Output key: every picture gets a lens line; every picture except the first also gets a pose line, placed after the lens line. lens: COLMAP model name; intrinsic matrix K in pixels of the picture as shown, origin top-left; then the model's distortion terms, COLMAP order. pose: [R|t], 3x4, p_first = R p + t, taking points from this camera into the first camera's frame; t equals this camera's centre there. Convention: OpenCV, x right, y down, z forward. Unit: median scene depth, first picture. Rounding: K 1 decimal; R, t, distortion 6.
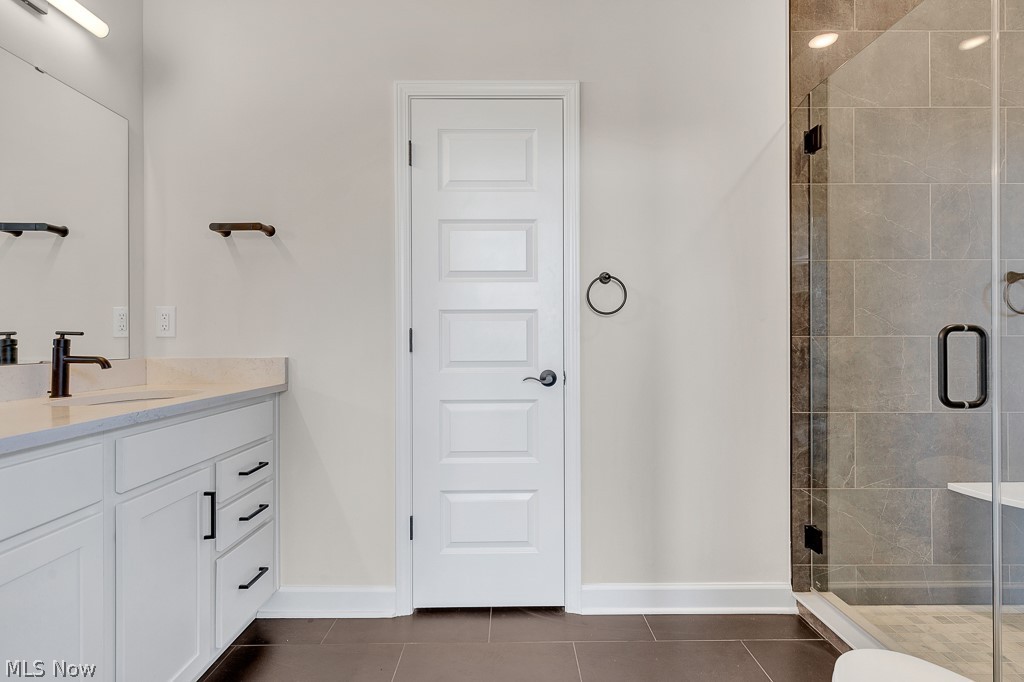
lens RADIAL K [[483.3, 0, 513.9], [0, 483.3, 338.6], [0, 0, 1]] dist [0.011682, -0.000720]
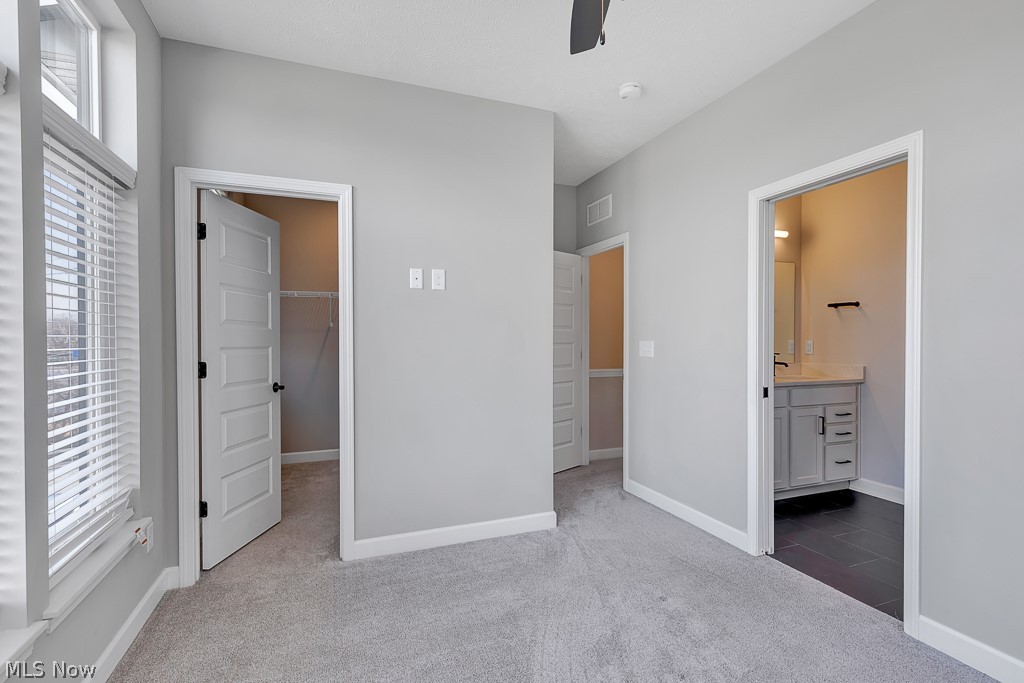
lens RADIAL K [[483.3, 0, 511.3], [0, 483.3, 339.4], [0, 0, 1]] dist [0.011682, -0.000720]
pose [[0.358698, 0.004514, -0.933443, 0.937366], [-0.002285, 0.999990, 0.003958, -0.081340], [0.933451, 0.000713, 0.358705, -1.158873]]
